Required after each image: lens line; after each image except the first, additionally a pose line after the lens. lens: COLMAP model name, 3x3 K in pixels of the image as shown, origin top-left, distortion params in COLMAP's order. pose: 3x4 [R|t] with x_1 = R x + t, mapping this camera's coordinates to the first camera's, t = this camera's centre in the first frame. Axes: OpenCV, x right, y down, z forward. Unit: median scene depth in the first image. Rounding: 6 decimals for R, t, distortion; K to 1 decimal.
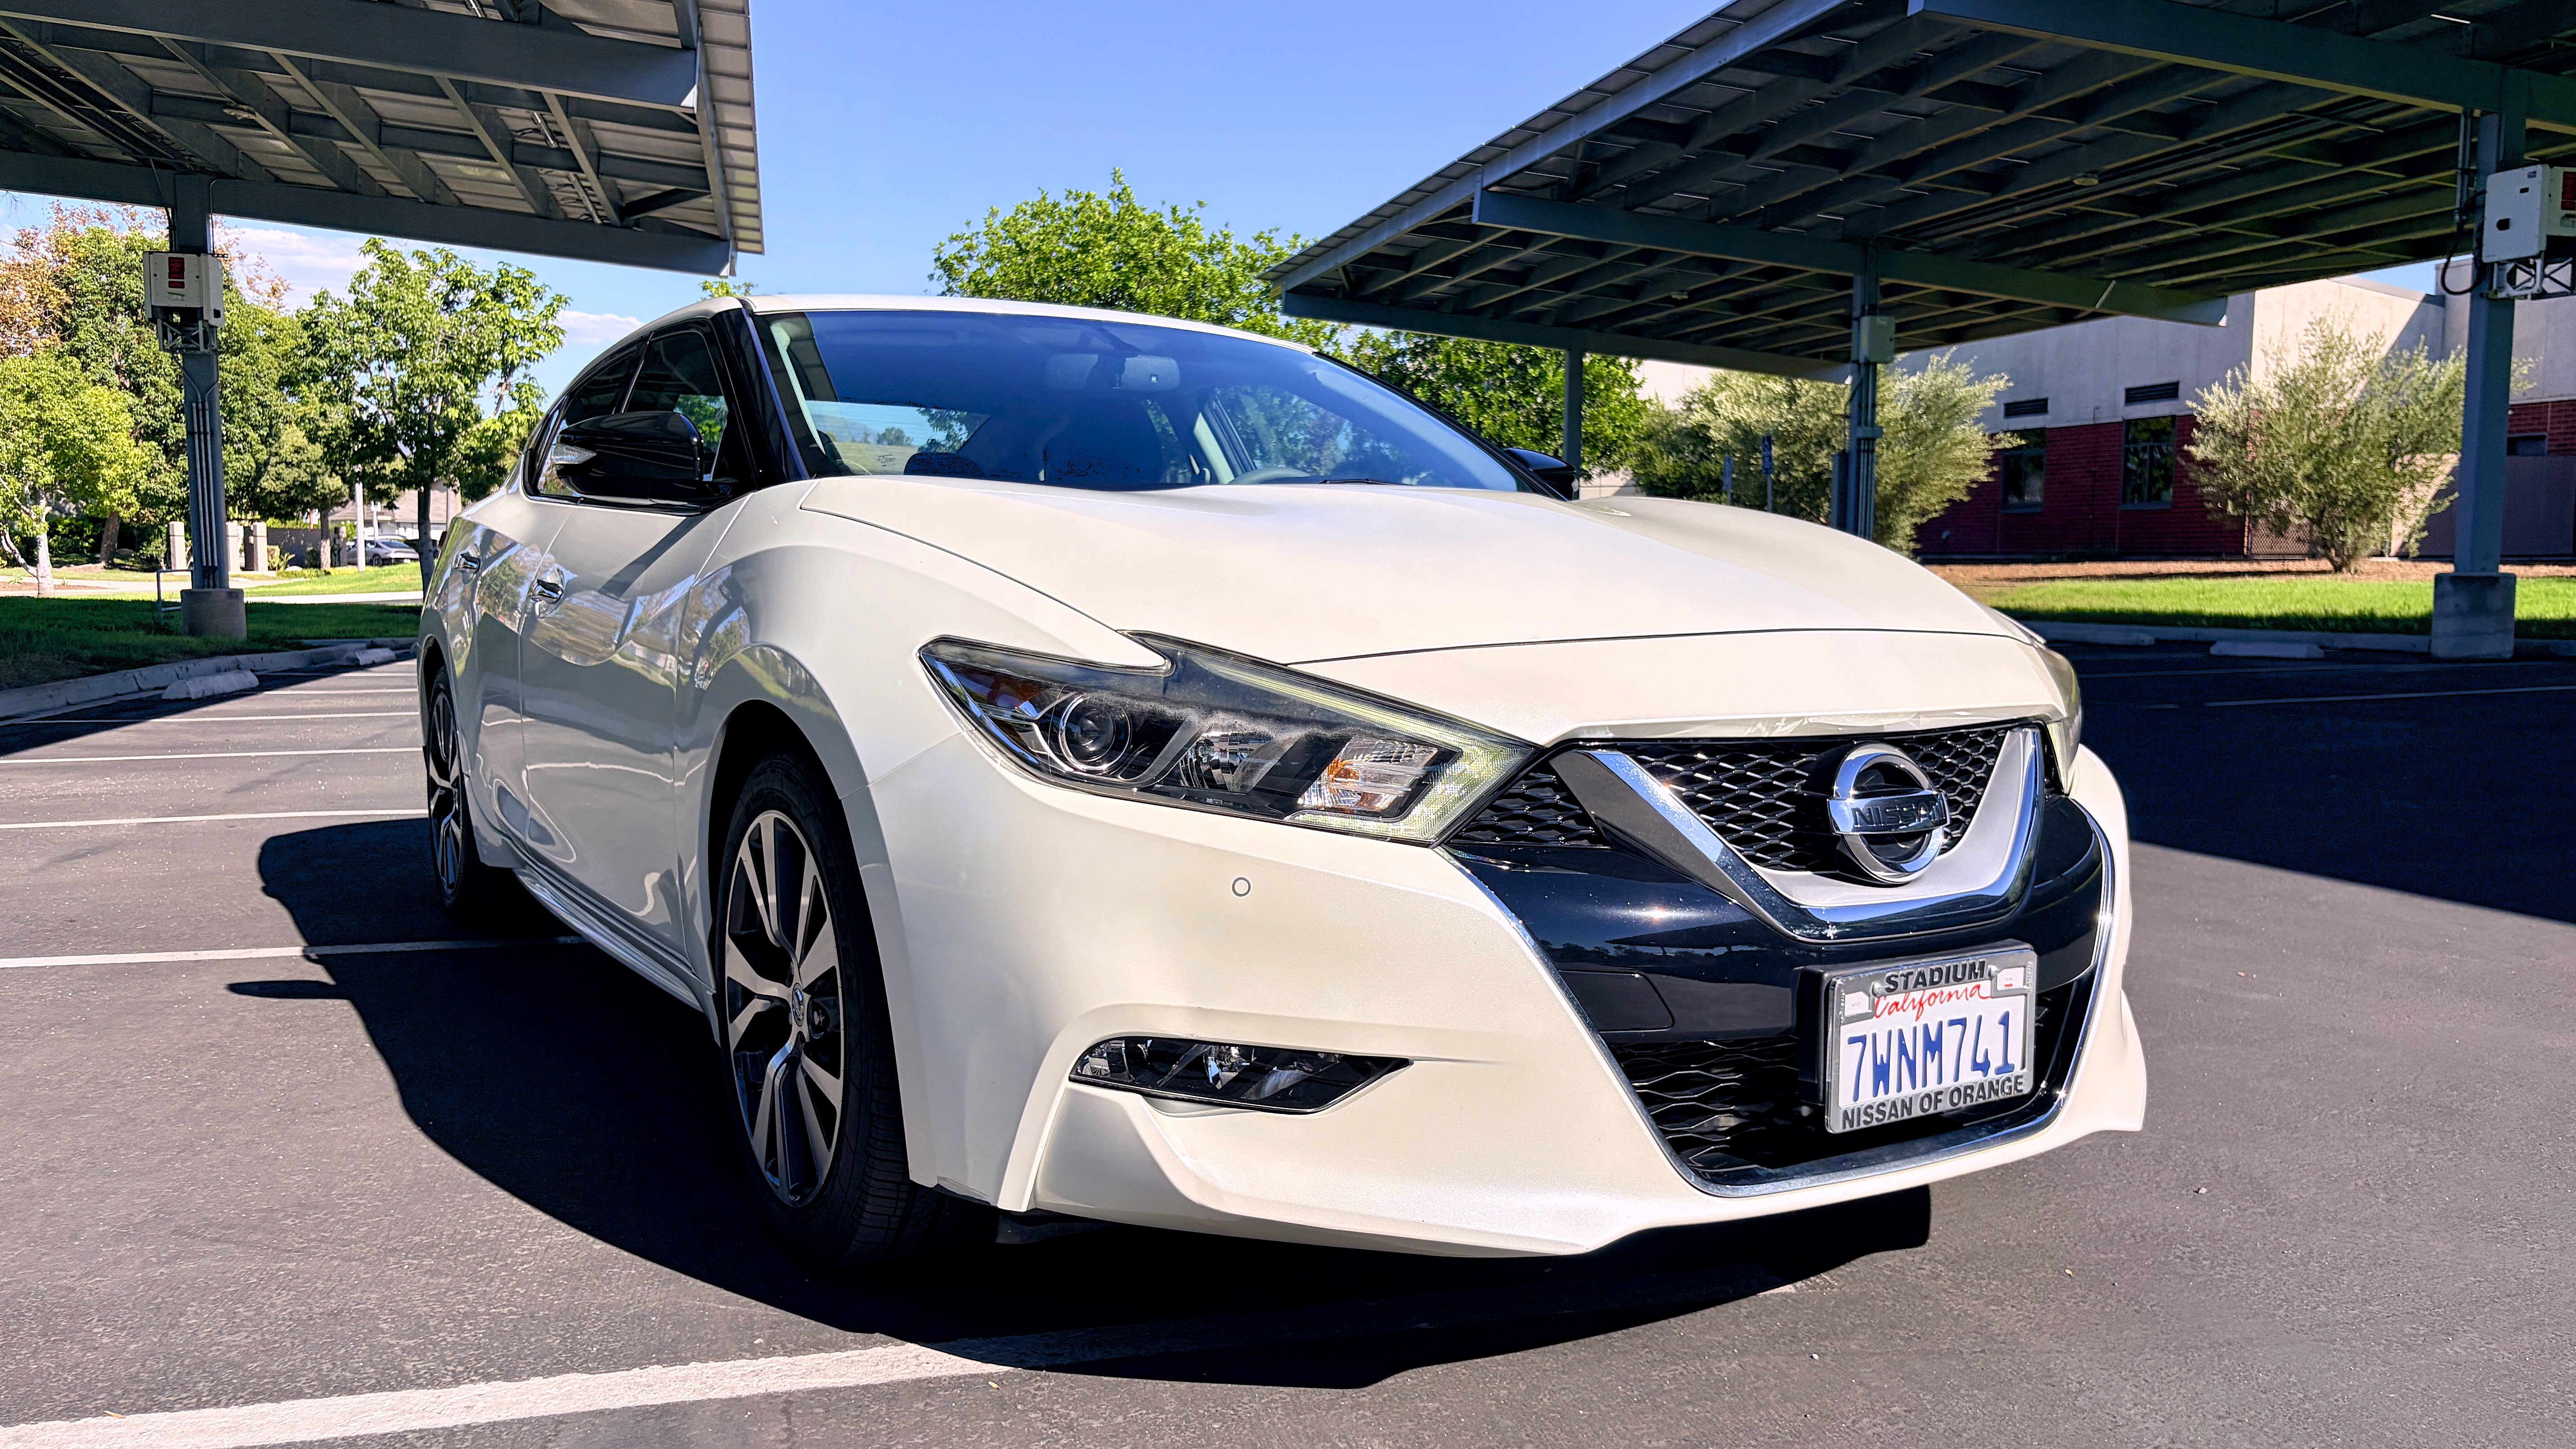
lens RADIAL K [[1984.3, 0, 1287.7], [0, 1984.3, 788.8], [0, 0, 1]] dist [-0.003459, -0.001568]
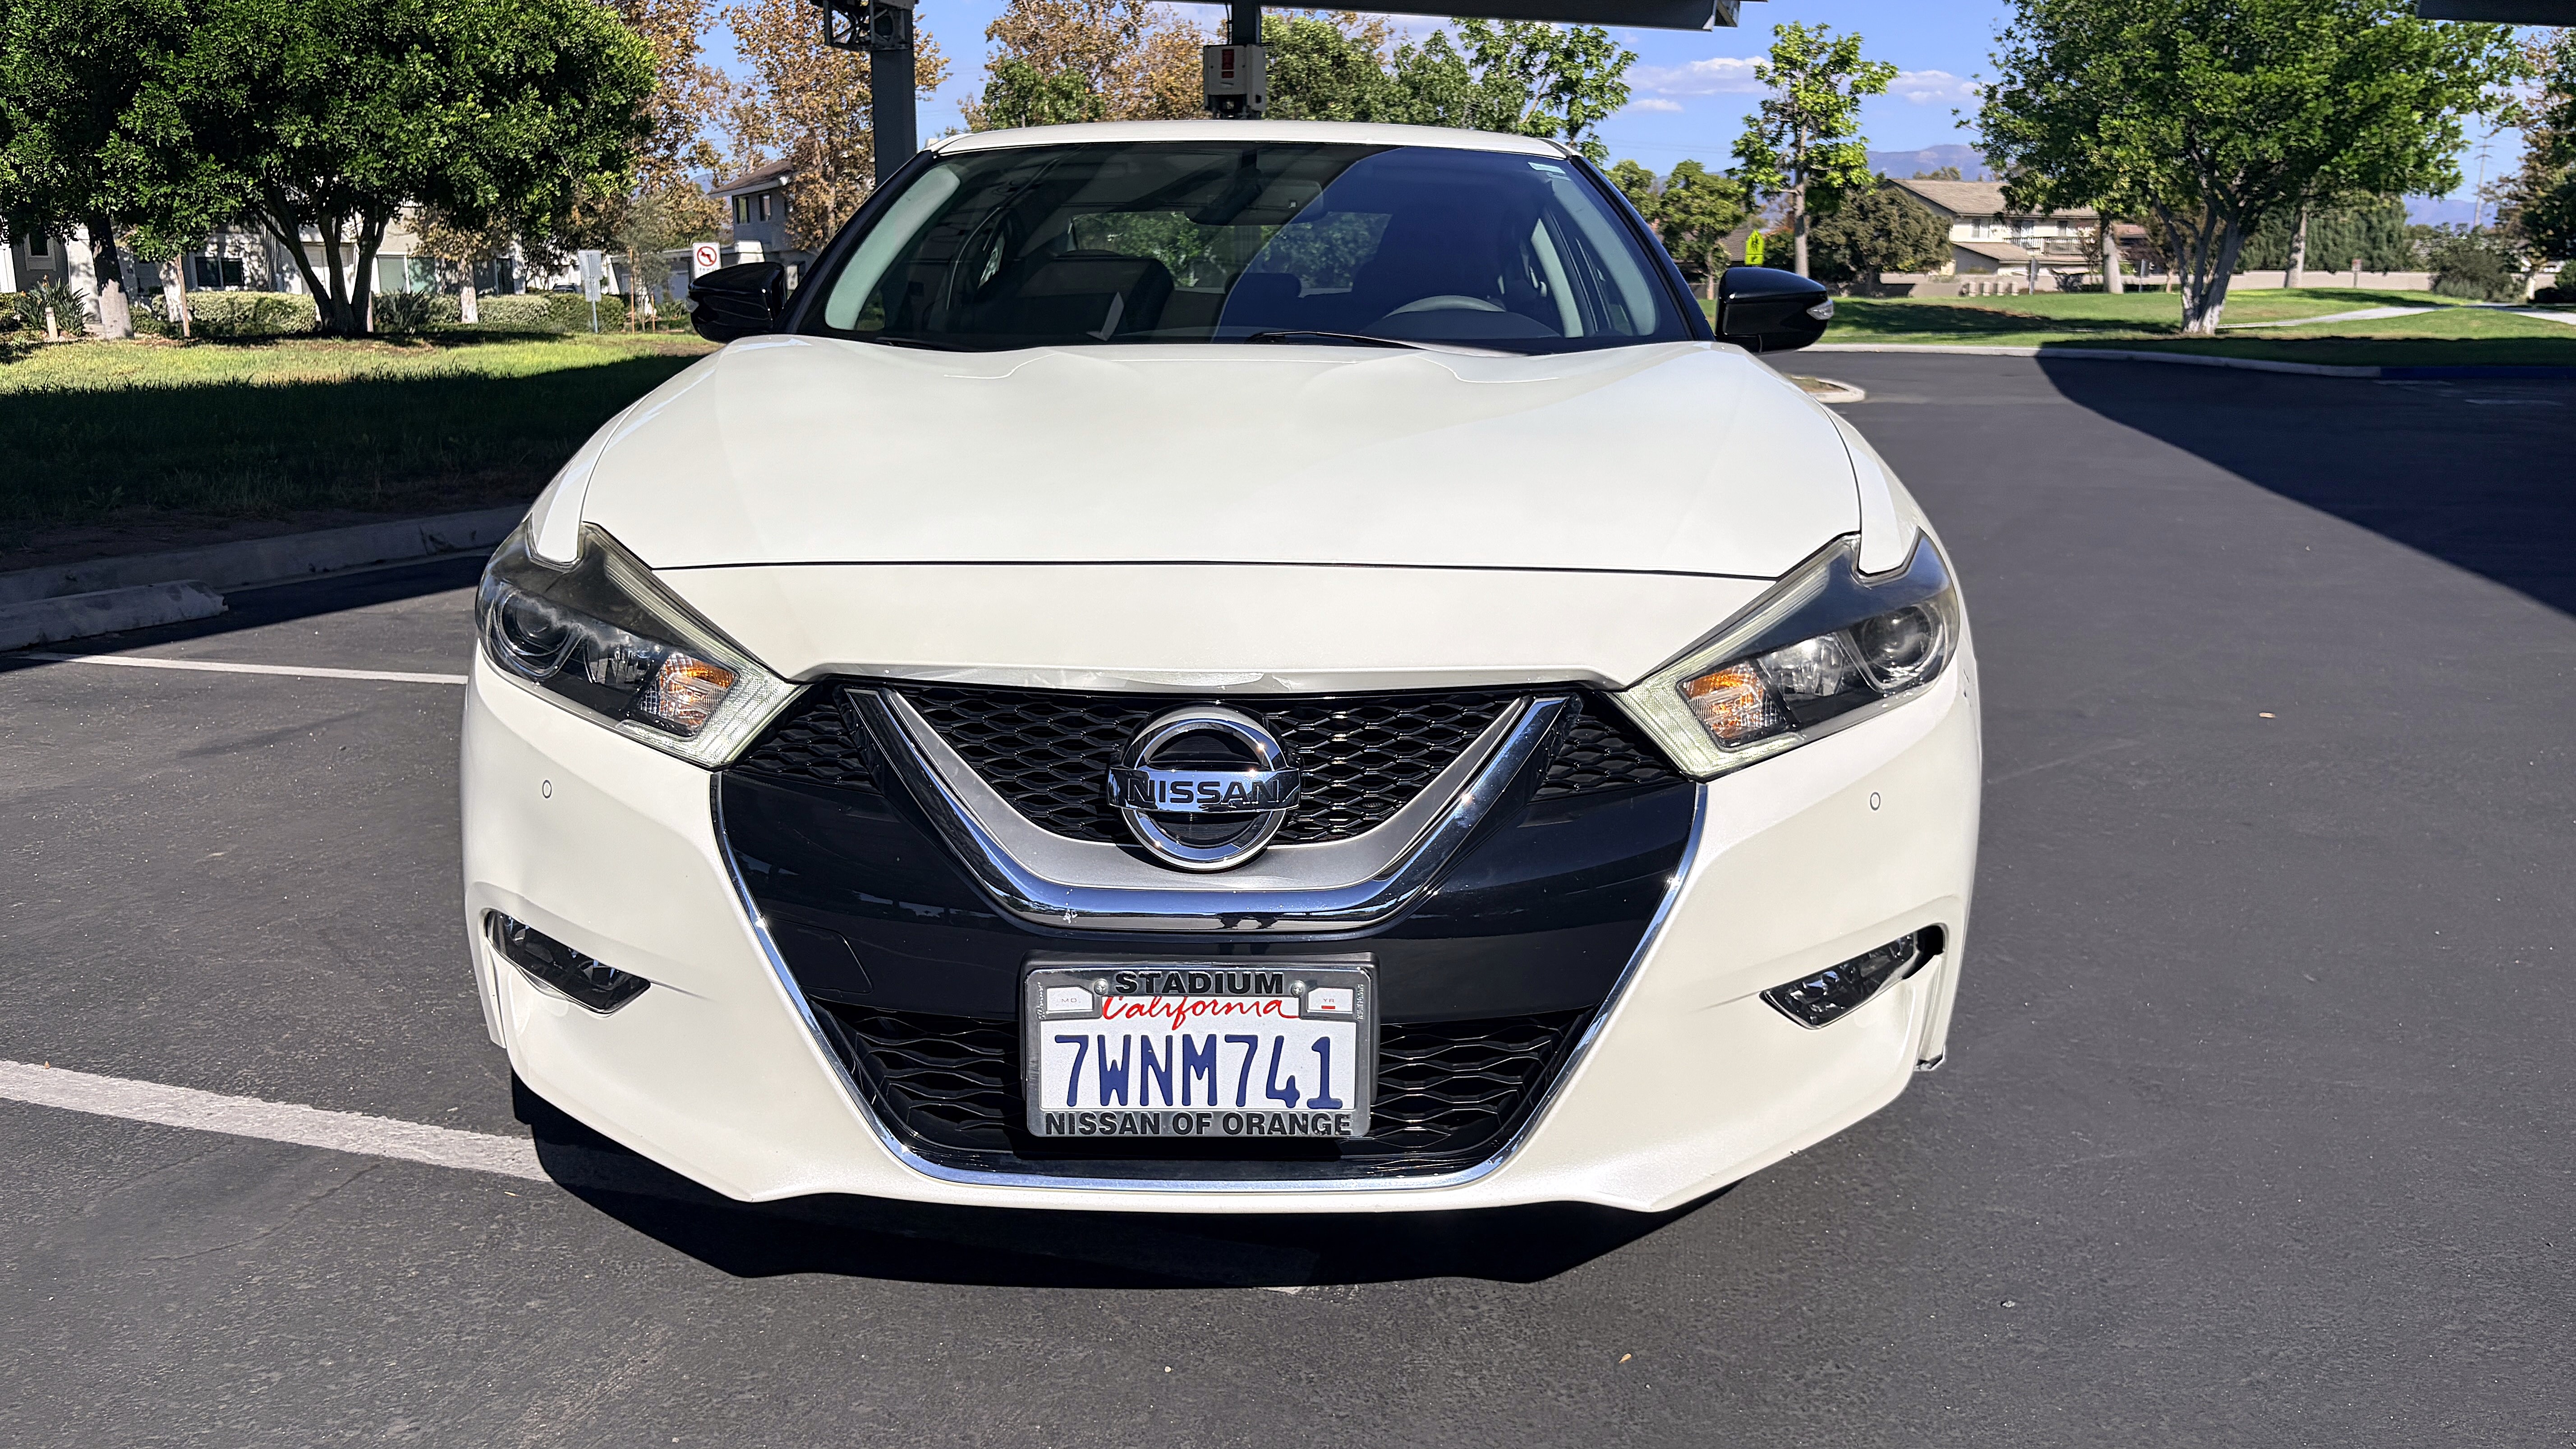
lens RADIAL K [[1997.6, 0, 1288.0], [0, 1997.6, 724.5], [0, 0, 1]] dist [0.014497, 0.006145]
pose [[0.850931, 0.105650, -0.514544, 0.795465], [-0.058393, 0.992519, 0.107223, -0.113381], [0.522022, -0.061194, 0.850734, 0.284094]]
